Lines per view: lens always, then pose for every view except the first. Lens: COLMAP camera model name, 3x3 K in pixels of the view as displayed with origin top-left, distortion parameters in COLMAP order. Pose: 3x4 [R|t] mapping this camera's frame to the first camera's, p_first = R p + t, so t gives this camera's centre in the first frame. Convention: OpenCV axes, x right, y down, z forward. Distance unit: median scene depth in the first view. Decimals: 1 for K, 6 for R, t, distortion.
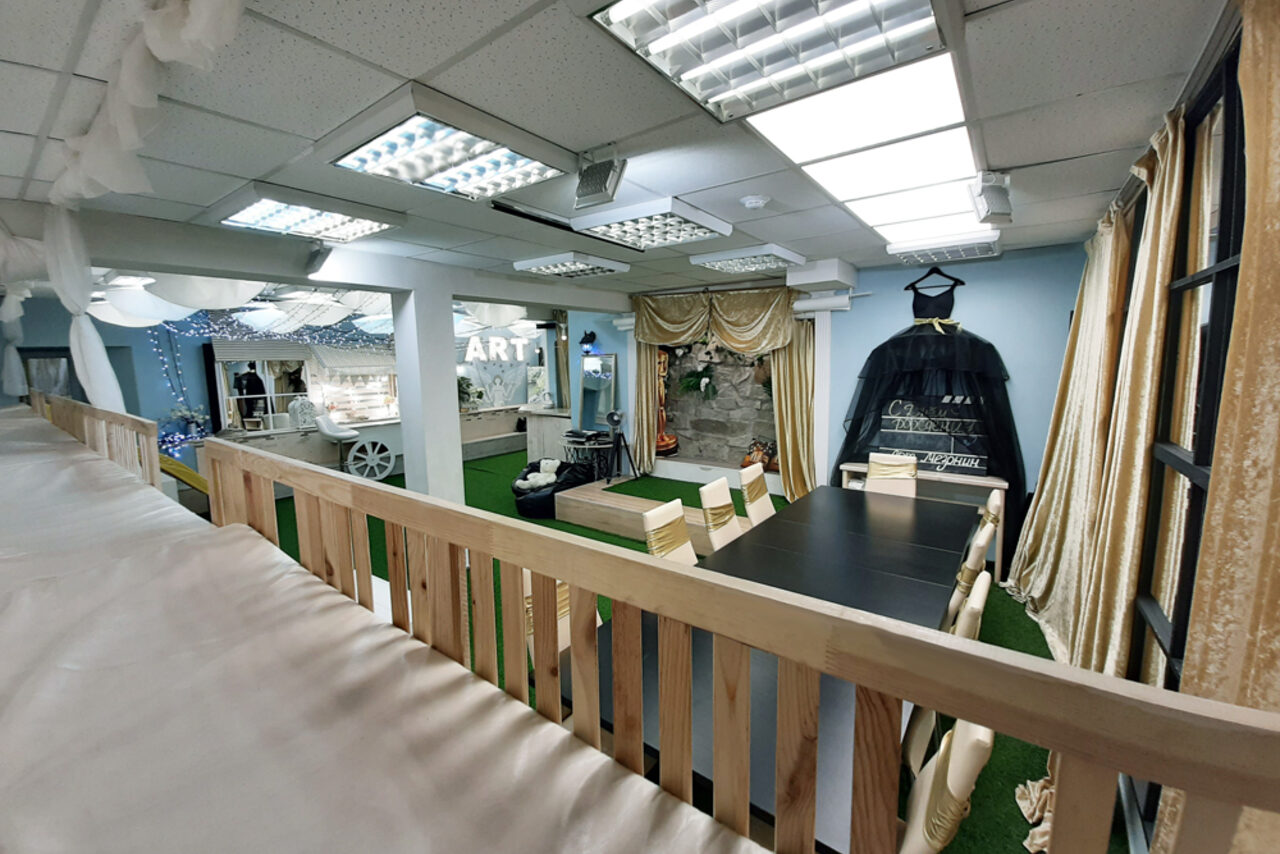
lens RADIAL K [[507.6, 0, 643.4], [0, 507.6, 425.5], [0, 0, 1]] dist [0.001850, -0.000168]
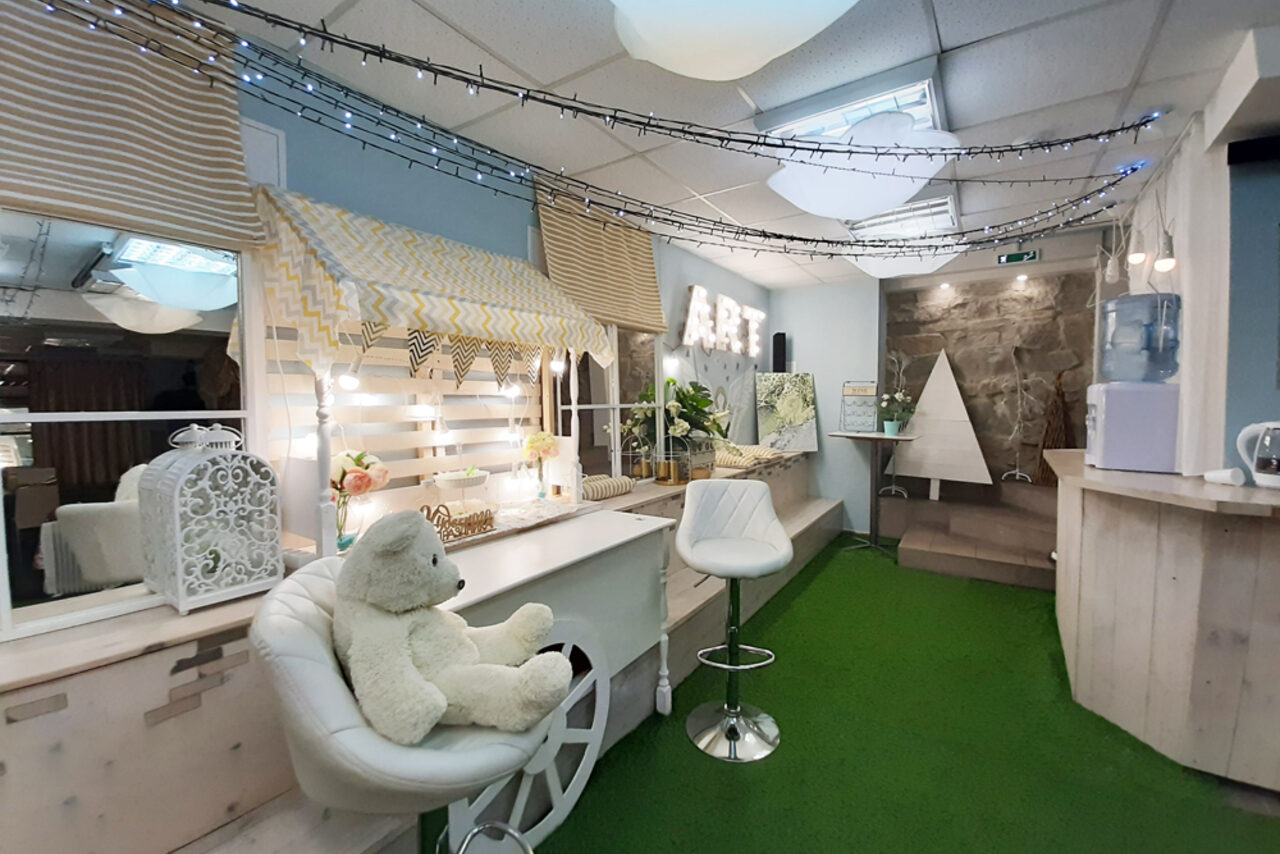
lens RADIAL K [[507.6, 0, 636.4], [0, 507.6, 423.5], [0, 0, 1]] dist [0.001850, -0.000168]
pose [[0.999689, 0.017675, 0.017573, -0.336115], [-0.016280, 0.996931, -0.076572, -0.030481], [-0.018872, 0.076262, 0.996909, 0.525436]]
